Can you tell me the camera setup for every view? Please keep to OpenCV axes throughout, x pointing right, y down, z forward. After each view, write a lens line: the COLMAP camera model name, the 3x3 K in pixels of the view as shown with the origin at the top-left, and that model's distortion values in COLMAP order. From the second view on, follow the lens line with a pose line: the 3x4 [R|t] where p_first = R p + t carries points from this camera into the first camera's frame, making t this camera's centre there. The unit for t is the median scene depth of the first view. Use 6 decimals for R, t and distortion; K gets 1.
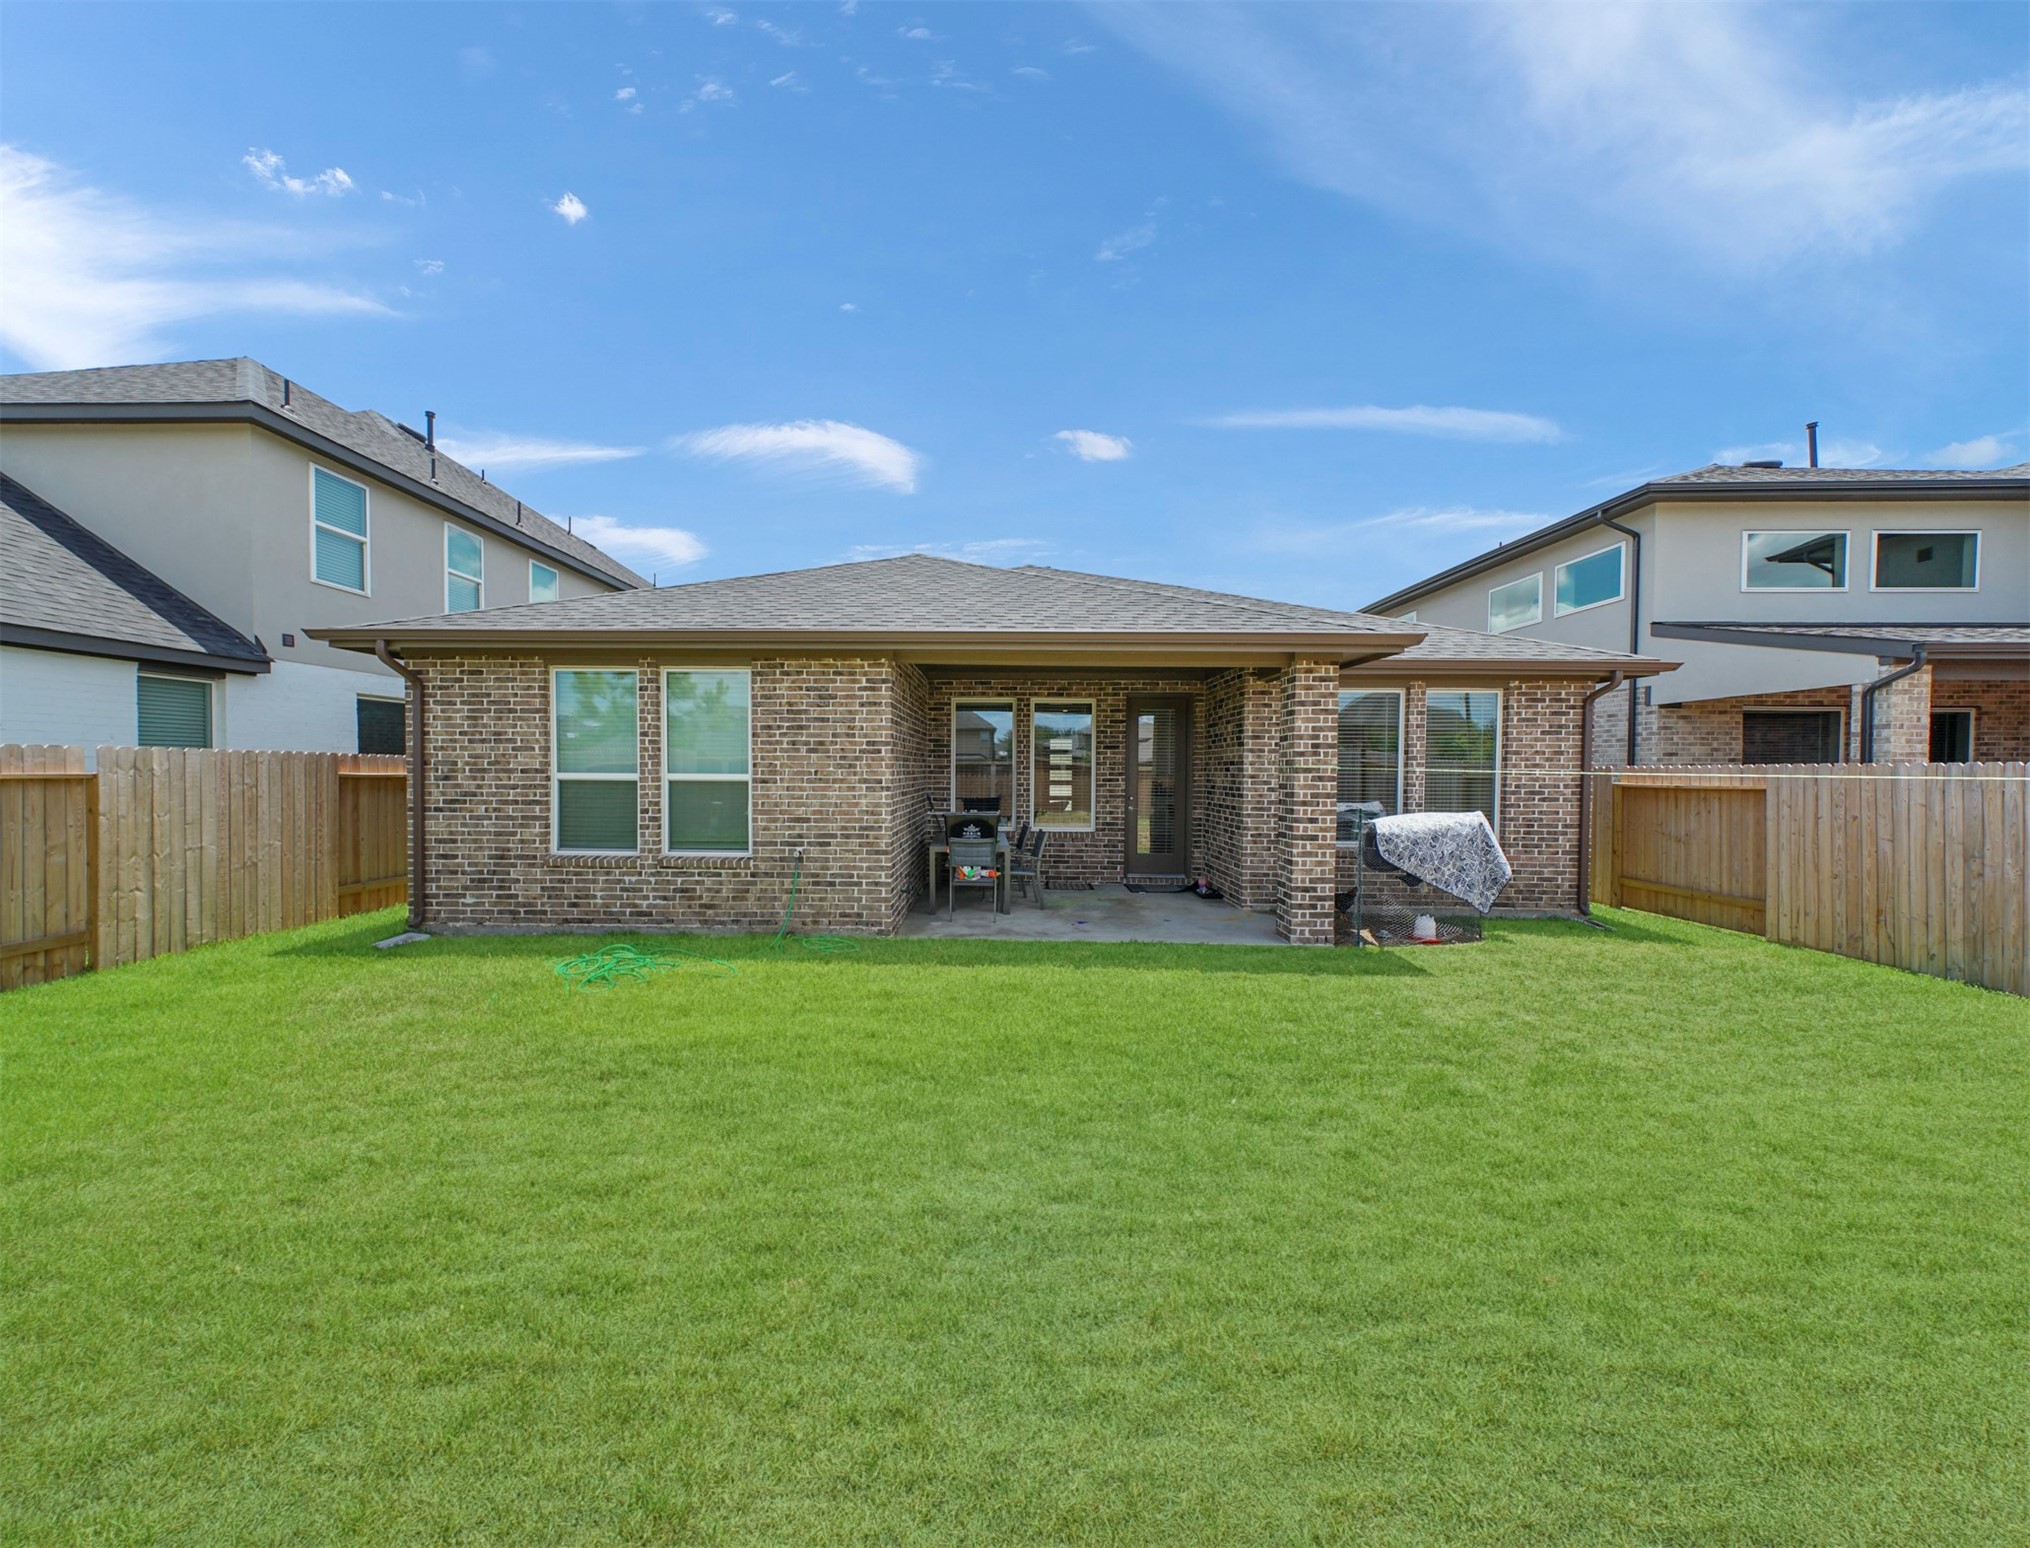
lens RADIAL K [[714.6, 0, 1013.1], [0, 714.6, 784.1], [0, 0, 1]] dist [0.007503, -0.000015]
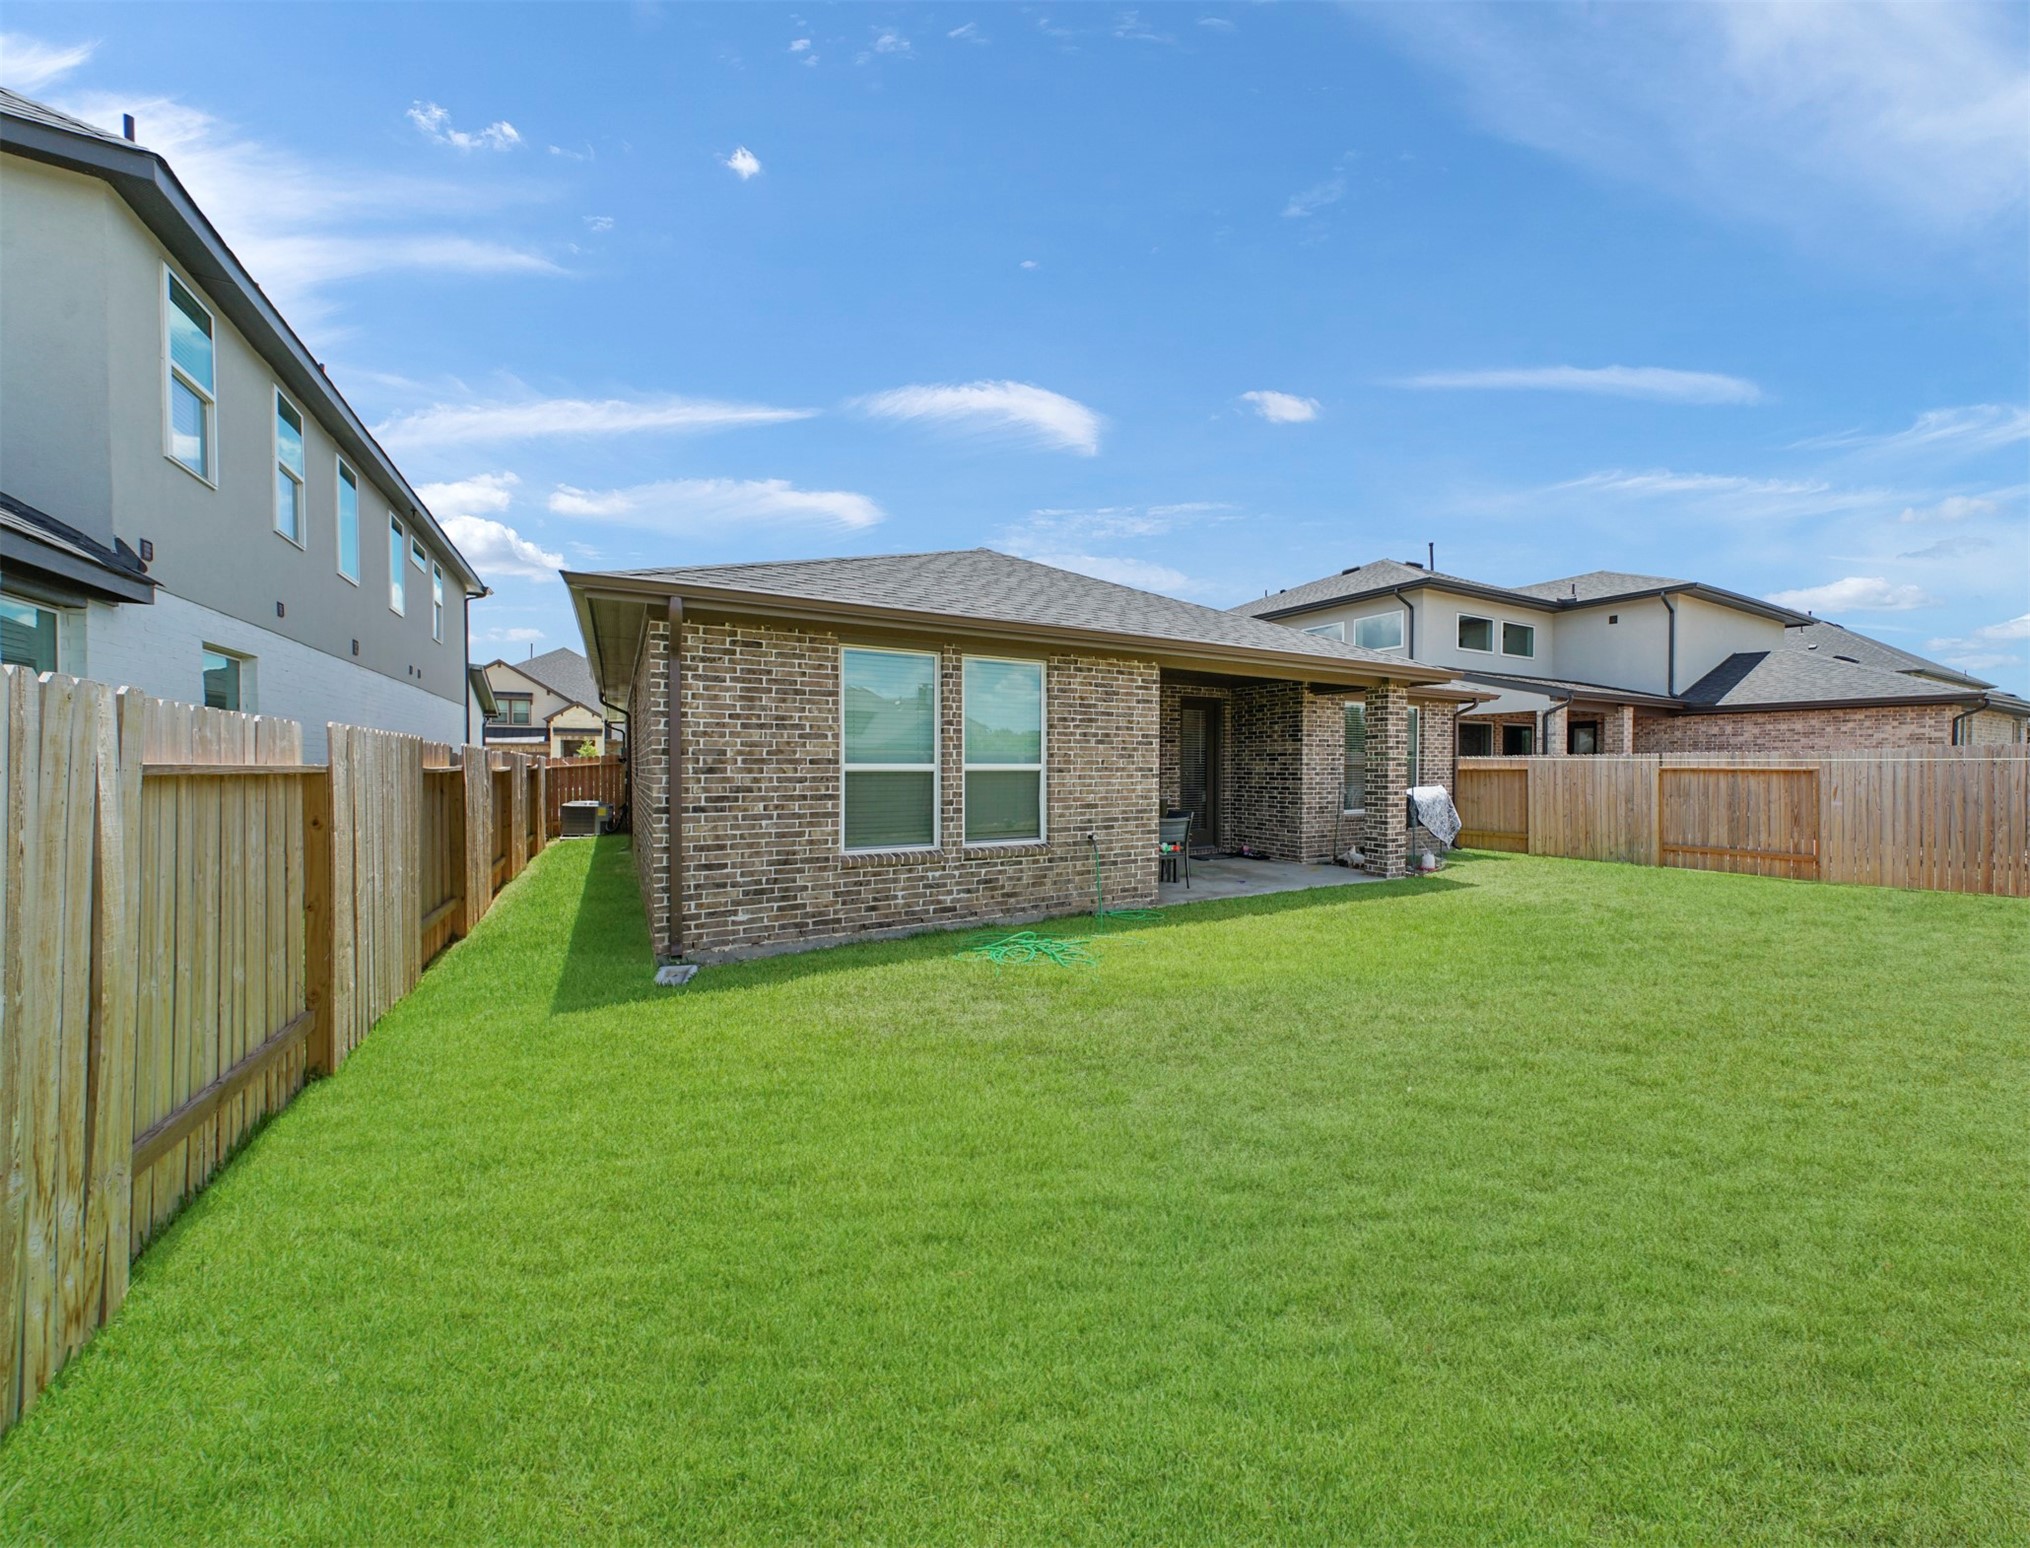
lens RADIAL K [[789.6, 0, 1007.1], [0, 789.6, 782.5], [0, 0, 1]] dist [0.006832, -0.000109]
pose [[0.839641, -0.017346, 0.542864, -1.019578], [0.016064, 0.999846, 0.007102, 0.004221], [-0.542904, 0.002757, 0.839790, 0.064664]]
